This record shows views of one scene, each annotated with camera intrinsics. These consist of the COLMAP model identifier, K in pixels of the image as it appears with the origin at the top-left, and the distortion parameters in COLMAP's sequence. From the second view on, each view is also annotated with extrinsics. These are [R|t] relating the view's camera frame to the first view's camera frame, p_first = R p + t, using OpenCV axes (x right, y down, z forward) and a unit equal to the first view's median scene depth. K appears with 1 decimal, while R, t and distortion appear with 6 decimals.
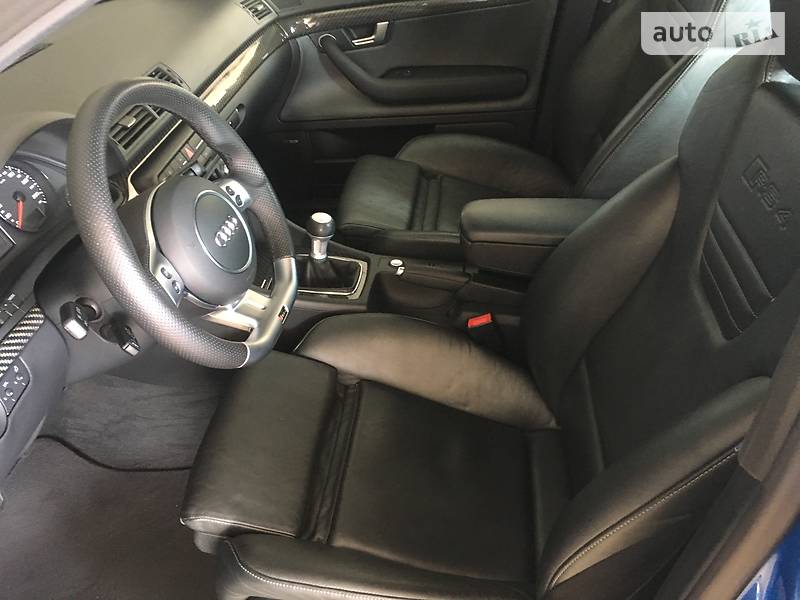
lens RADIAL K [[683.1, 0, 397.8], [0, 683.1, 298.0], [0, 0, 1]] dist [0.070085, -0.087395]
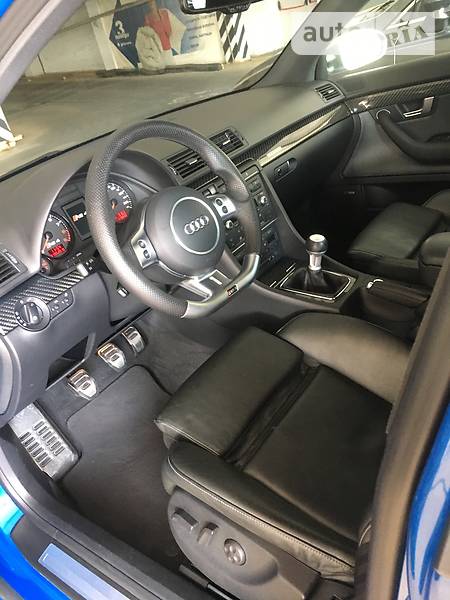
lens RADIAL K [[512.3, 0, 227.2], [0, 512.3, 297.8], [0, 0, 1]] dist [0.070085, -0.087395]
pose [[0.857162, 0.135827, -0.496814, 0.242782], [-0.167197, 0.985741, -0.018969, 0.042633], [0.487154, 0.099325, 0.867649, 0.073779]]
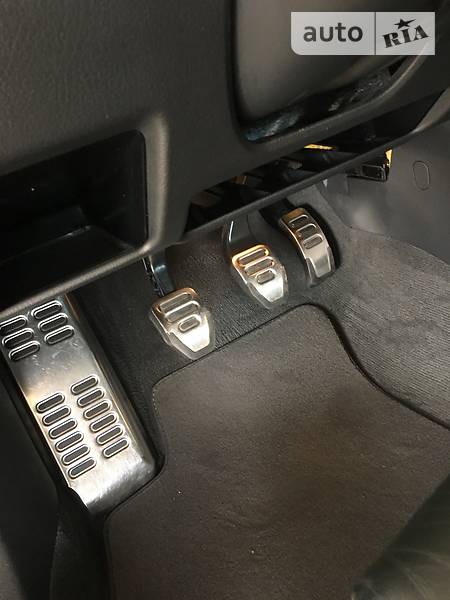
lens RADIAL K [[512.3, 0, 222.5], [0, 512.3, 299.2], [0, 0, 1]] dist [0.070085, -0.087395]
pose [[0.593500, 0.328859, -0.734581, -0.172480], [-0.310097, 0.935681, 0.168348, 0.144141], [0.742697, 0.127877, 0.657305, 0.604298]]
